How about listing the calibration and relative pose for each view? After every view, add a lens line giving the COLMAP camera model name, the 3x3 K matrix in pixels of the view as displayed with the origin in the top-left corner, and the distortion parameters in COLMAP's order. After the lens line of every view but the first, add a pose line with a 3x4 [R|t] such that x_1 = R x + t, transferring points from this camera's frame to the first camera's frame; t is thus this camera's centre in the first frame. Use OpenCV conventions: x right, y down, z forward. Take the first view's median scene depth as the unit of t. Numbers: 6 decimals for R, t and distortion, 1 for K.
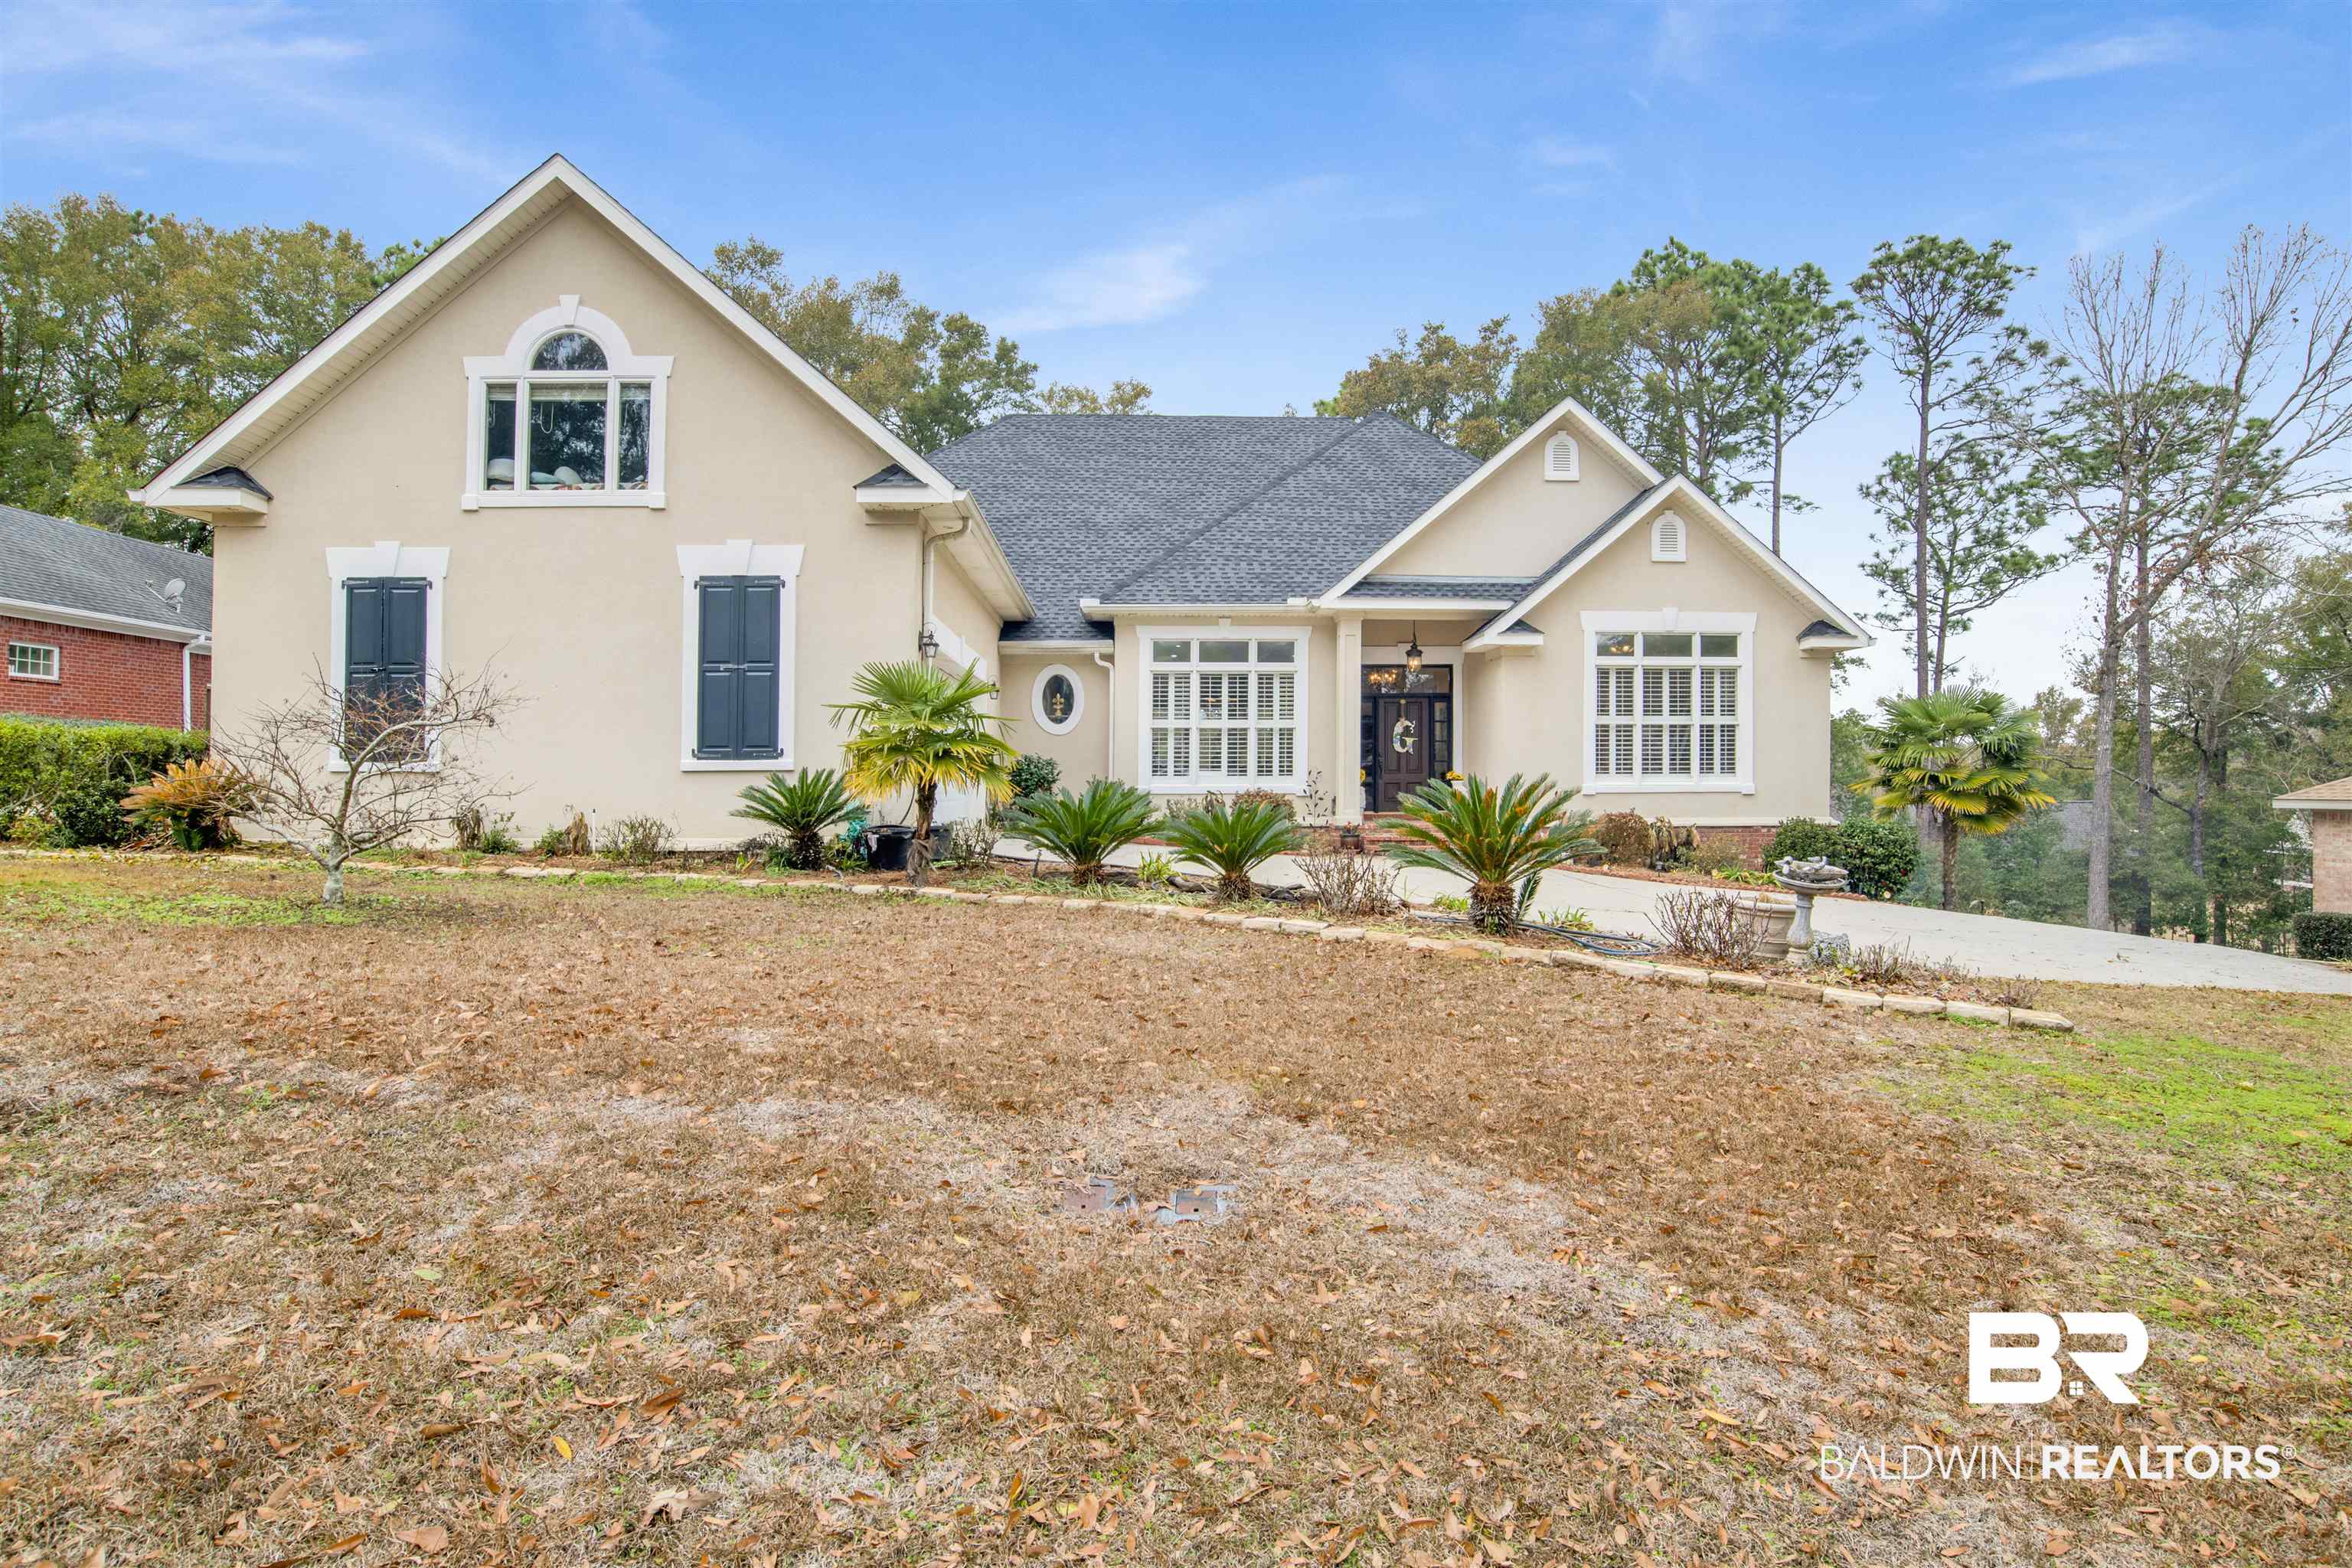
lens RADIAL K [[1313.6, 0, 1201.2], [0, 1313.6, 794.3], [0, 0, 1]] dist [-0.050766, 0.003014]
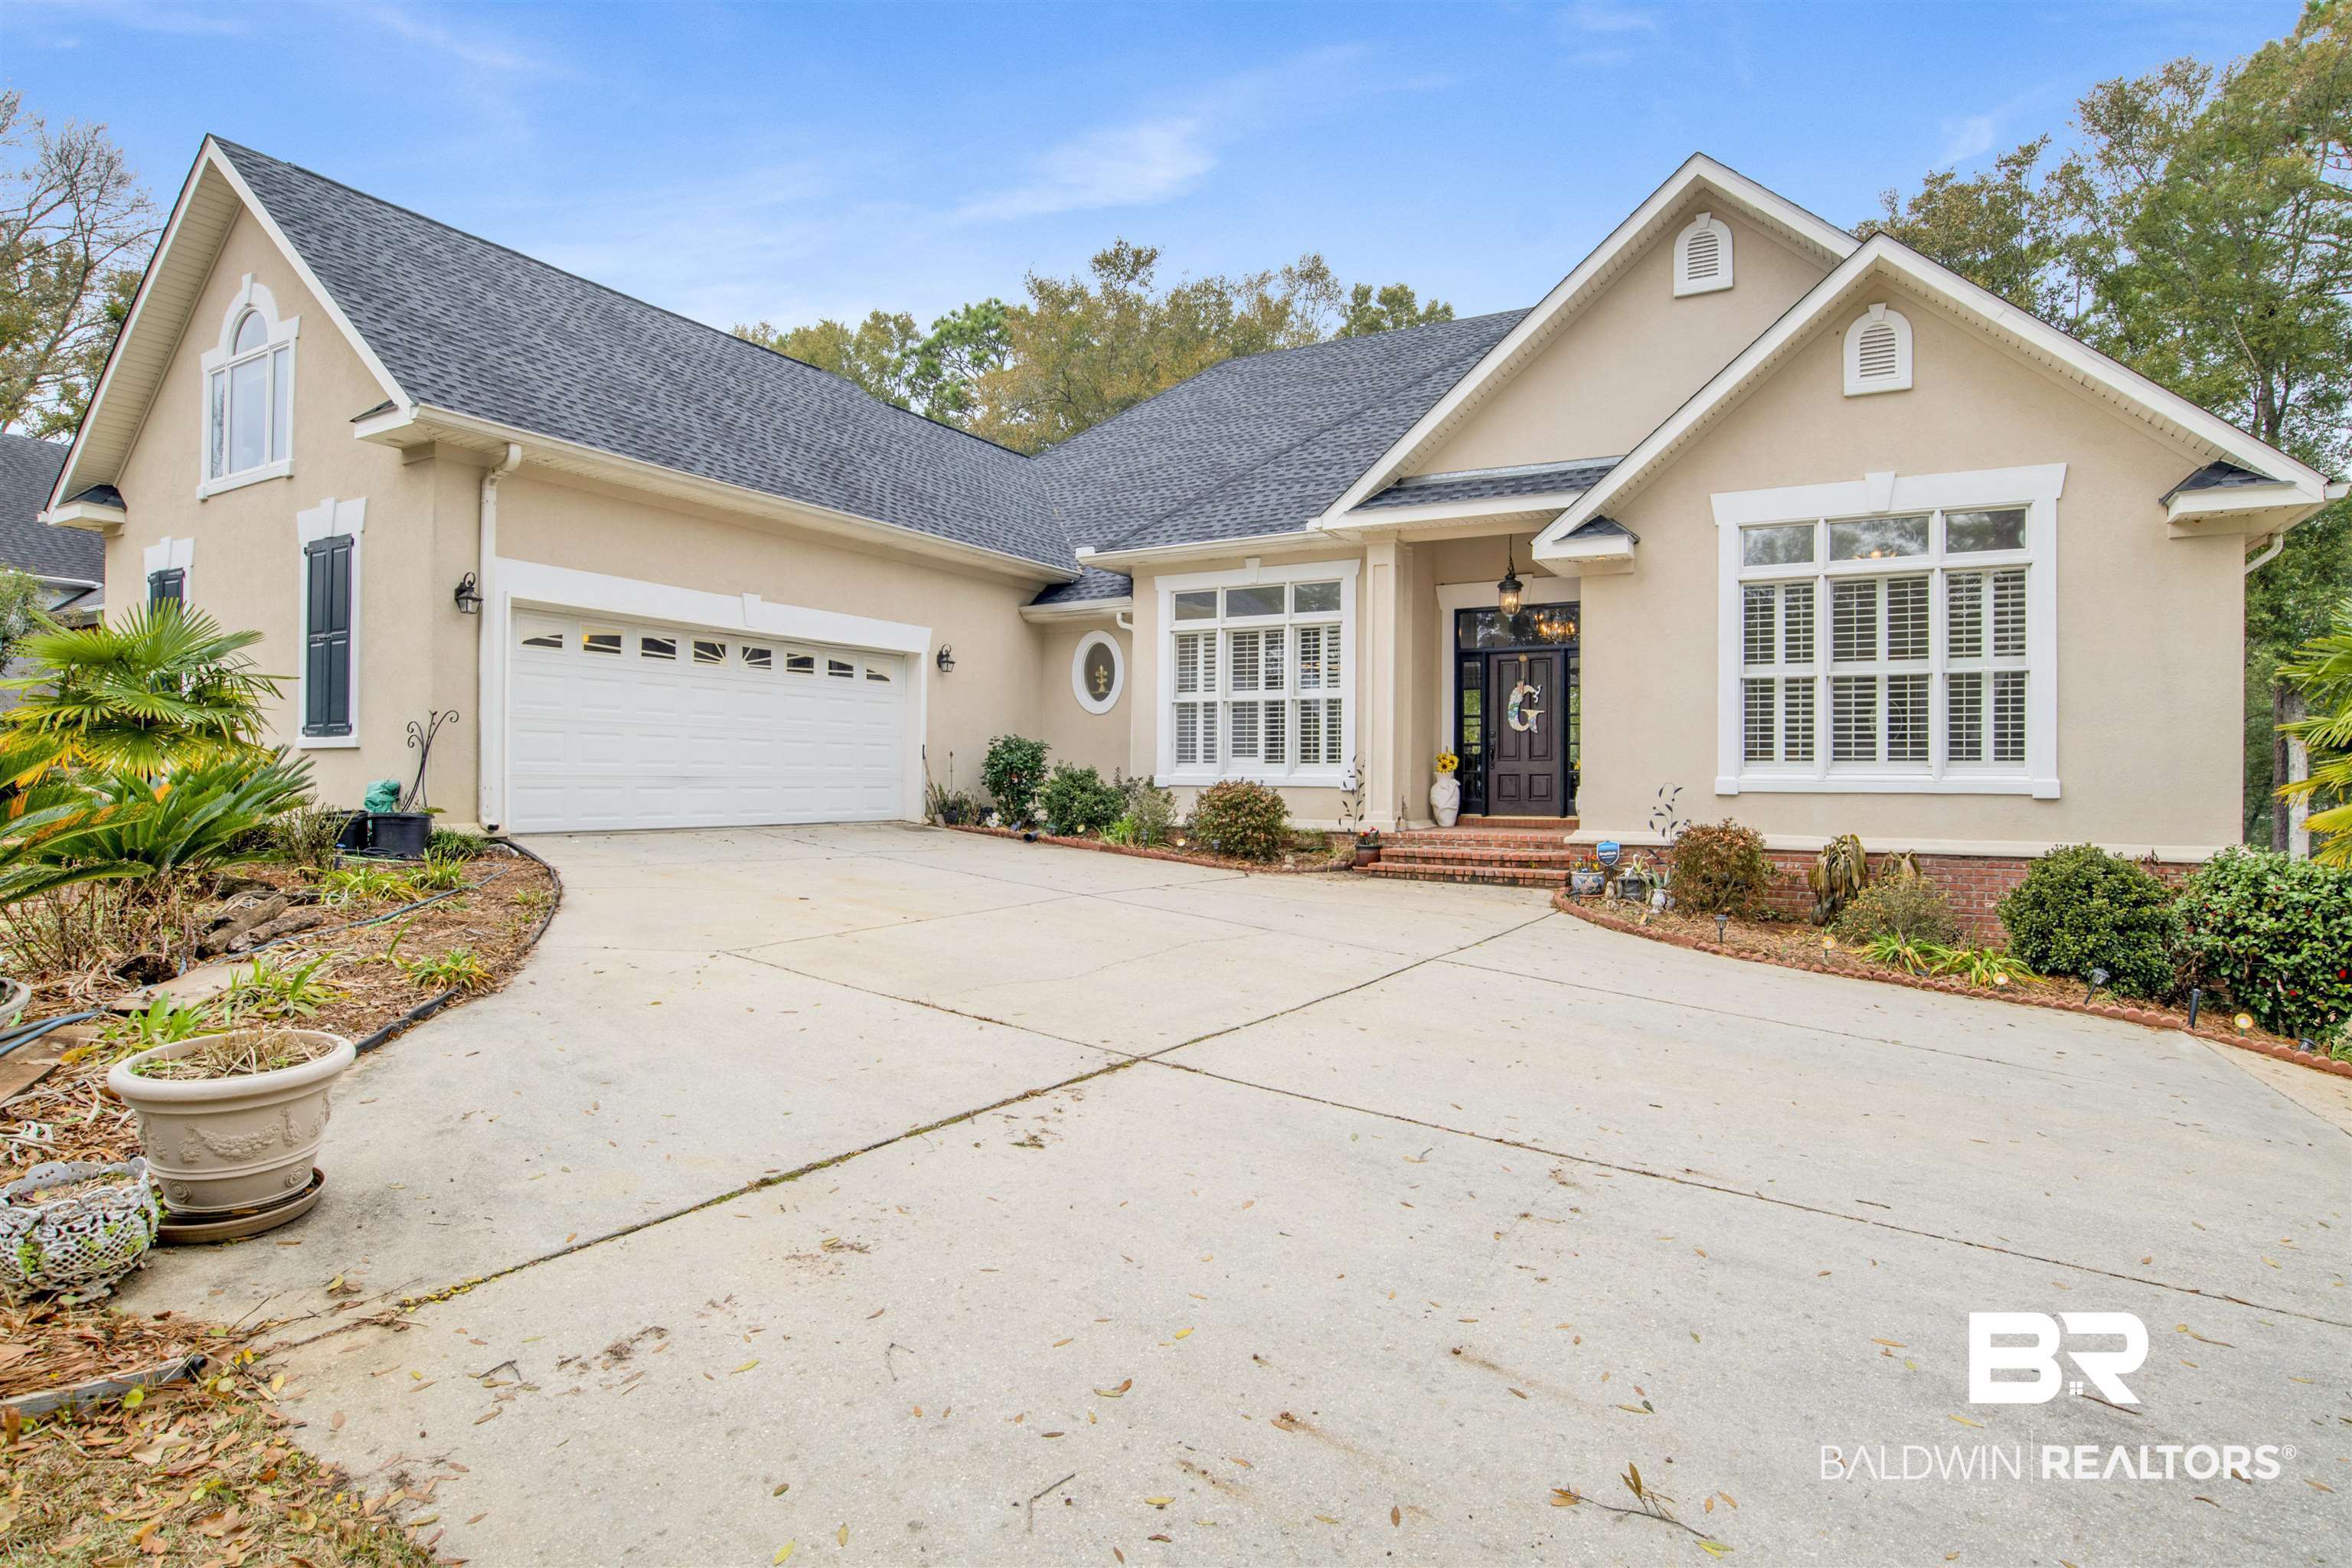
lens RADIAL K [[1231.0, 0, 1163.3], [0, 1231.0, 789.9], [0, 0, 1]] dist [-0.062018, 0.015398]
pose [[0.840875, 0.014619, -0.541031, 0.377320], [-0.014353, 0.999886, 0.004710, -0.000720], [0.541039, 0.003805, 0.840989, 0.377539]]
